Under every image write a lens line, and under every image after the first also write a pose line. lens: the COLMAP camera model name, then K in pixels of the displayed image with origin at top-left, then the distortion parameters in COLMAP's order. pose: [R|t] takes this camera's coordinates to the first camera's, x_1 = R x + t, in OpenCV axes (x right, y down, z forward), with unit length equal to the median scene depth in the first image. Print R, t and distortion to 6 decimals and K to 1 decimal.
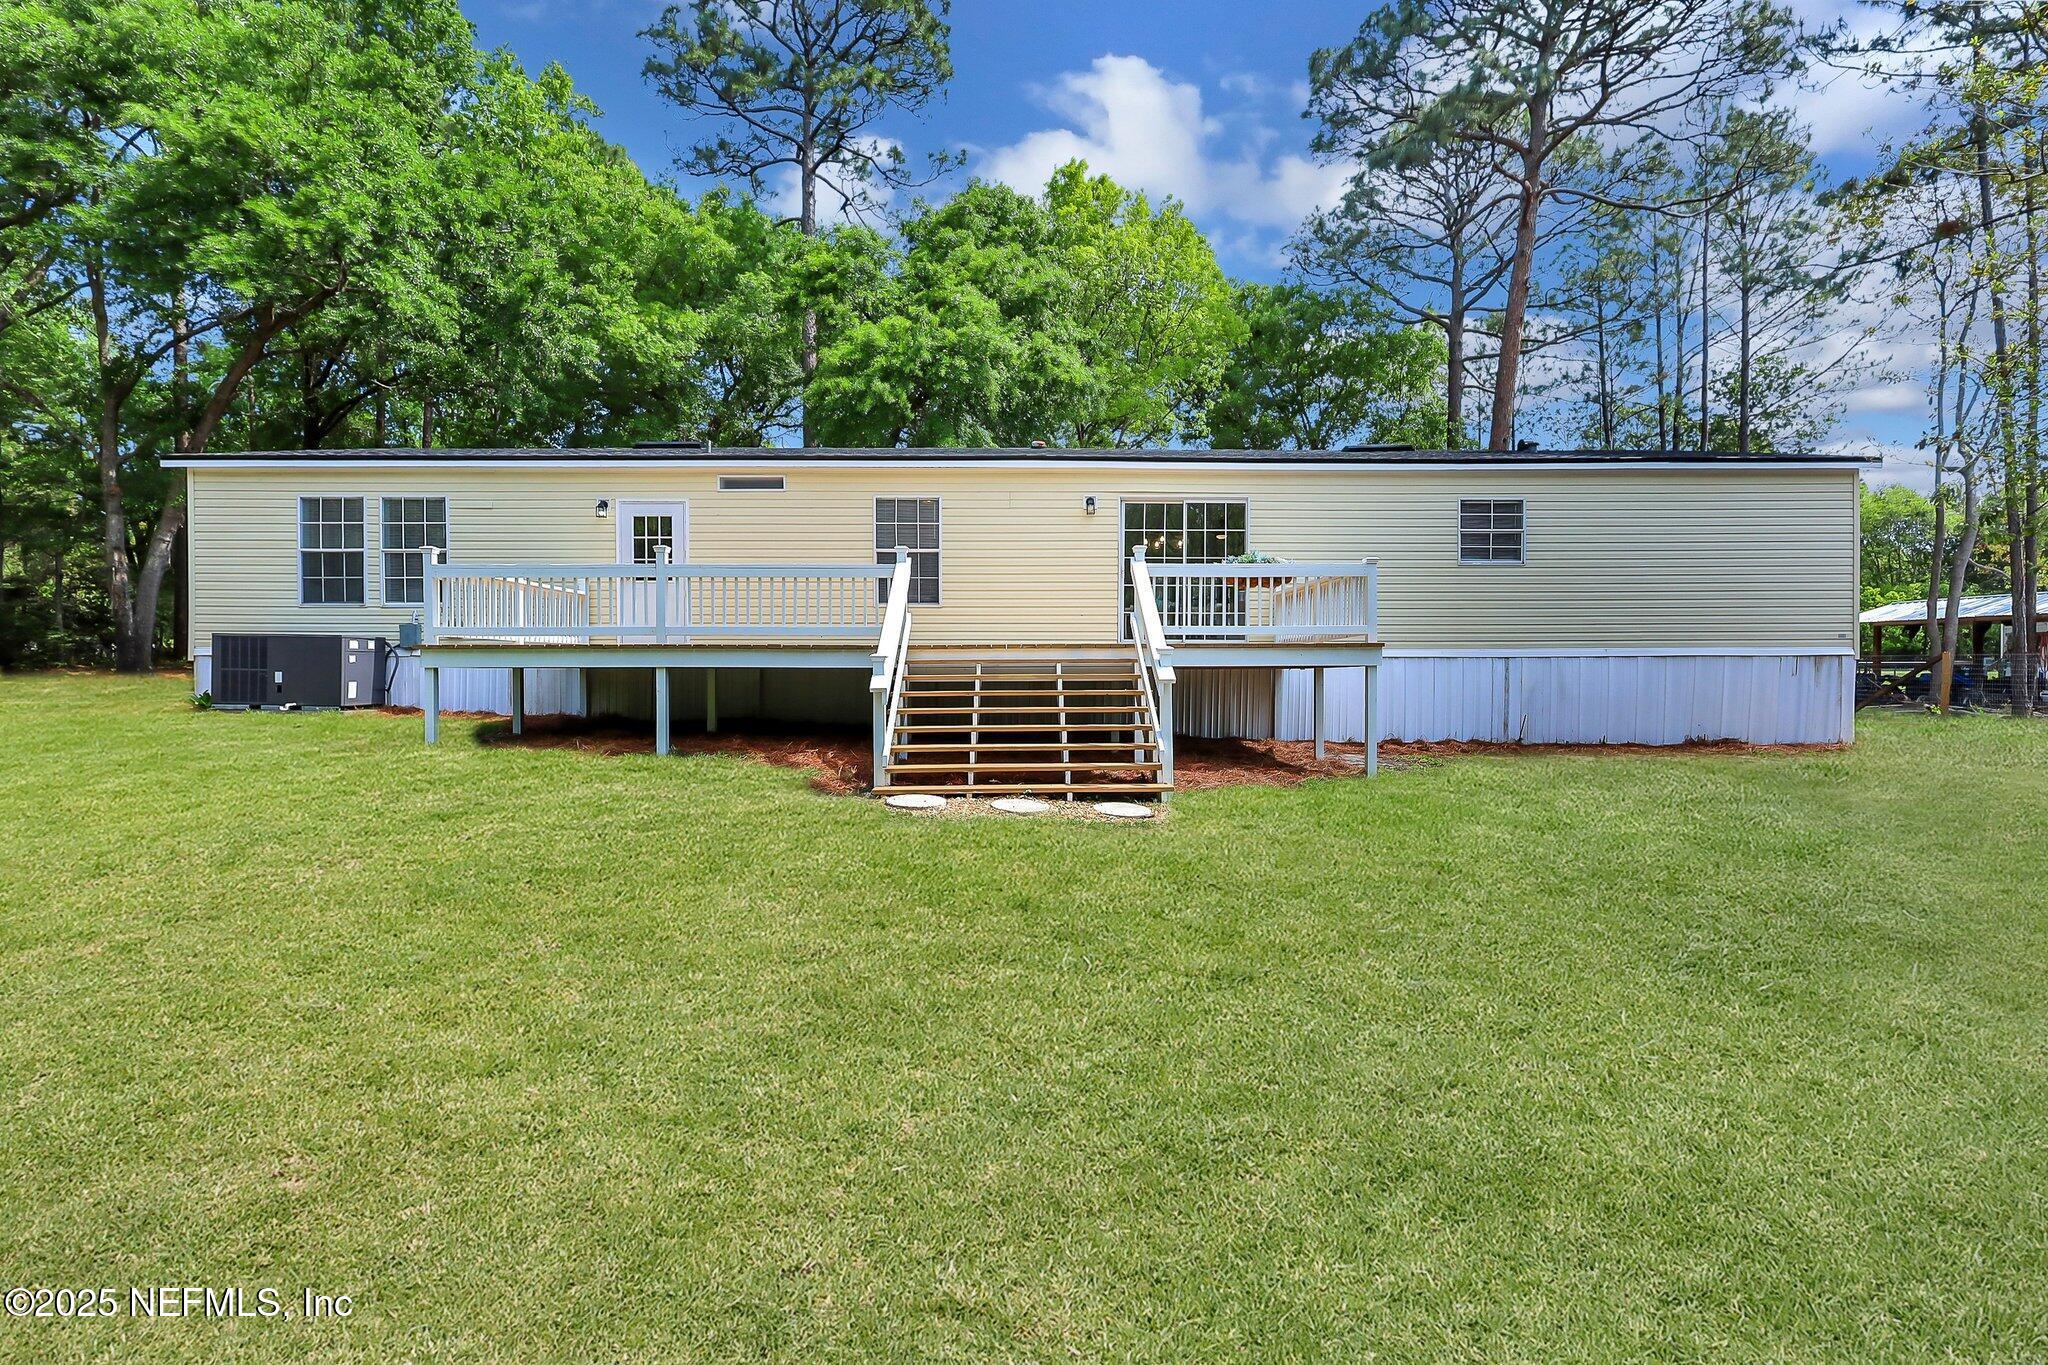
lens RADIAL K [[949.2, 0, 1031.5], [0, 949.2, 679.2], [0, 0, 1]] dist [0.002066, 0.000279]
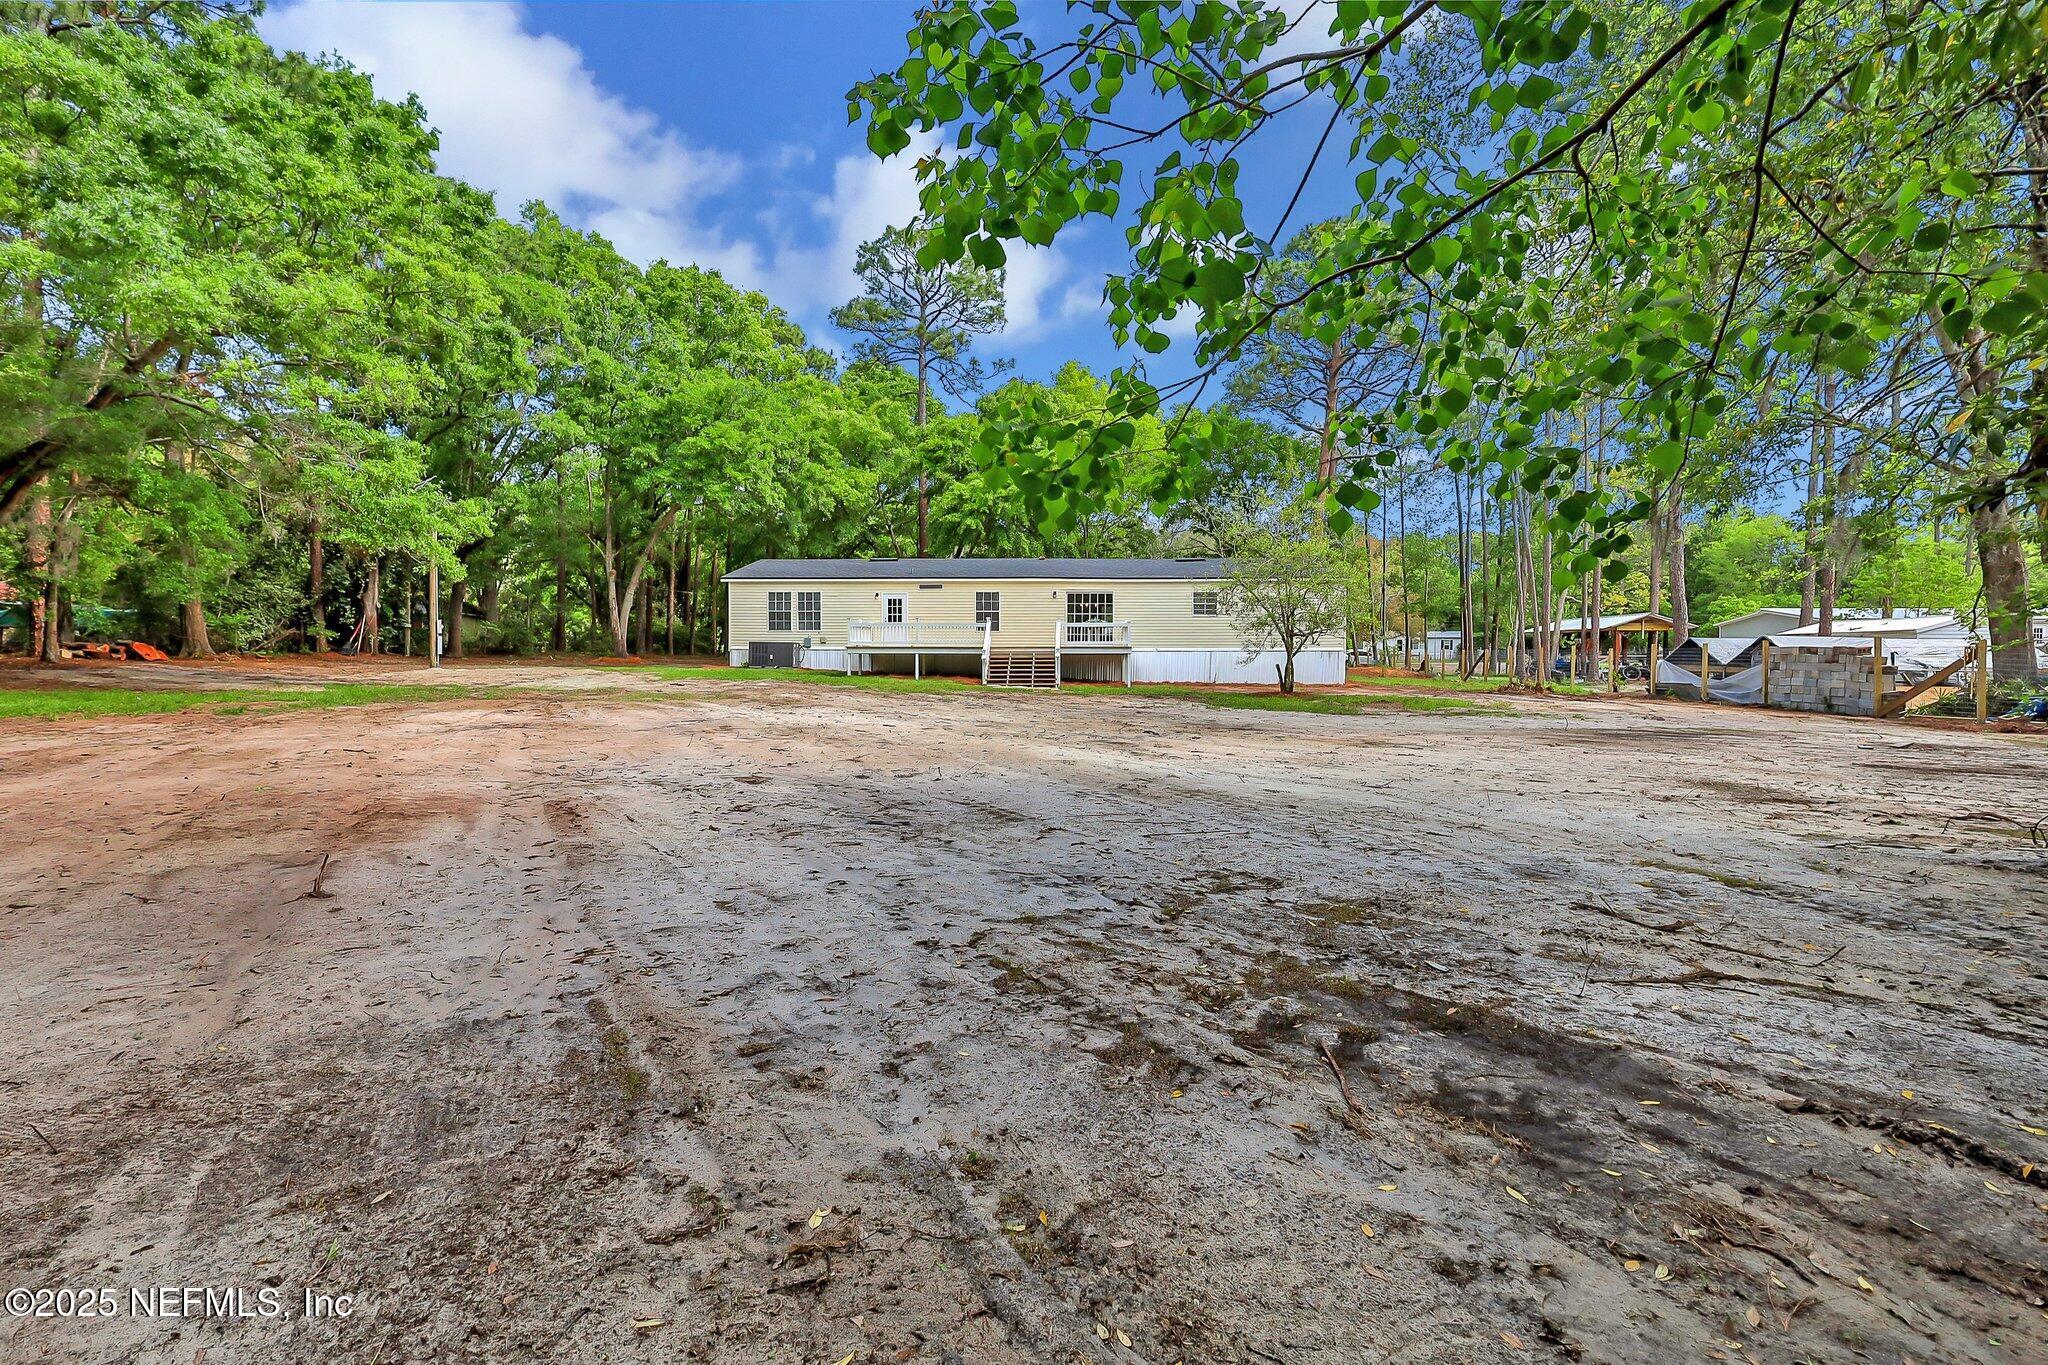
lens RADIAL K [[949.2, 0, 1017.2], [0, 949.2, 669.4], [0, 0, 1]] dist [0.002066, 0.000279]
pose [[0.997738, 0.004744, -0.067052, 0.133795], [-0.005014, 0.999980, -0.003867, 0.039163], [0.067033, 0.004195, 0.997742, -1.642047]]
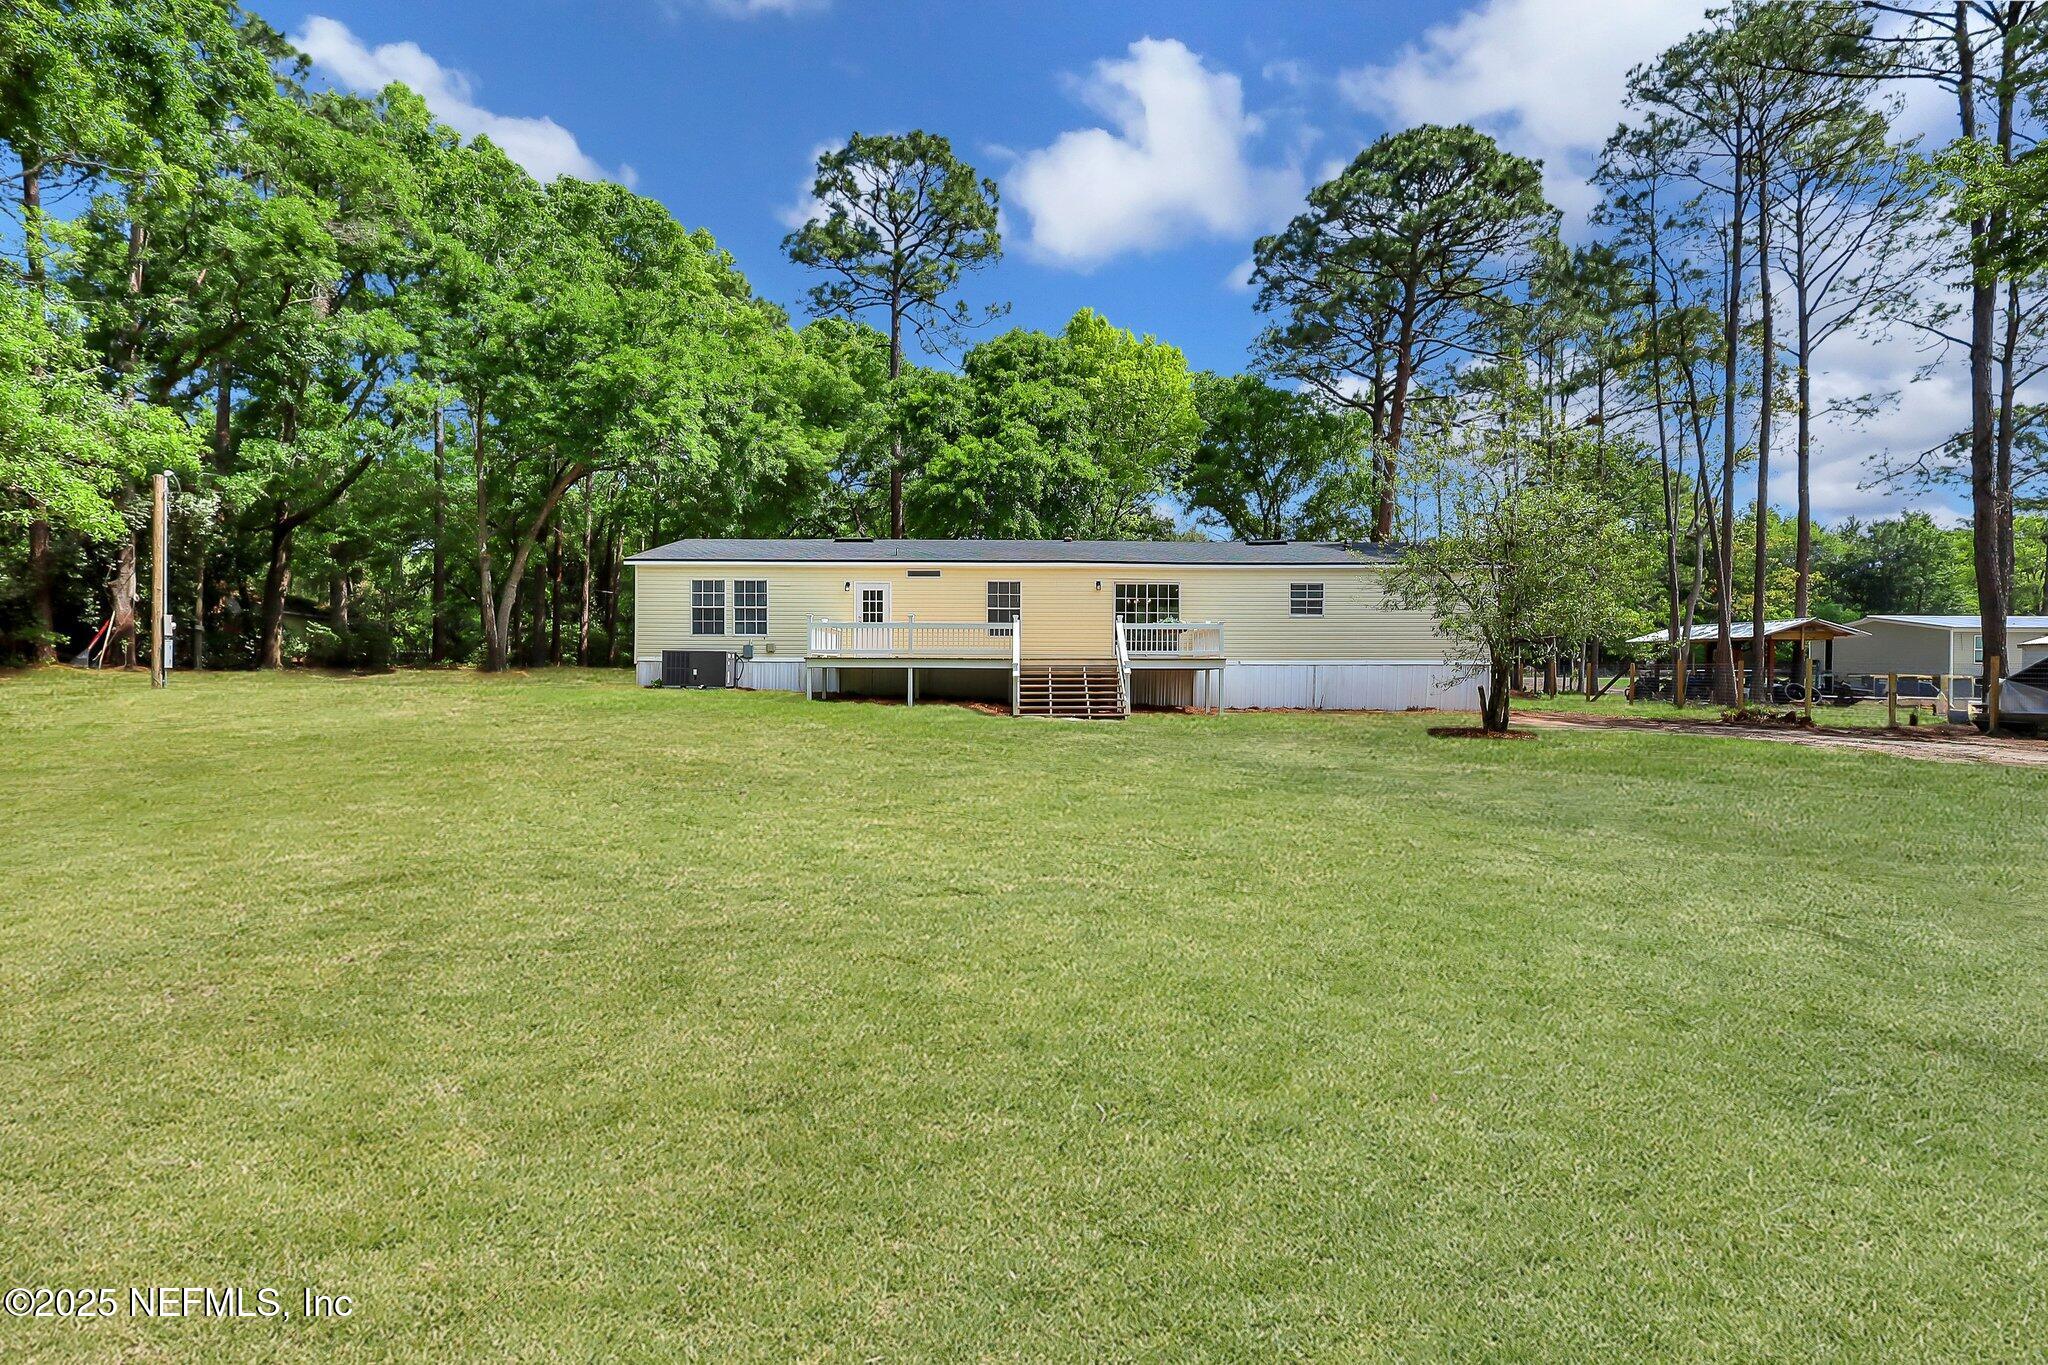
lens RADIAL K [[949.2, 0, 1027.5], [0, 949.2, 686.3], [0, 0, 1]] dist [0.002066, 0.000279]
pose [[0.999918, 0.005218, -0.011679, -0.055769], [-0.005193, 0.999984, 0.002192, 0.018448], [0.011690, -0.002131, 0.999929, -0.902828]]
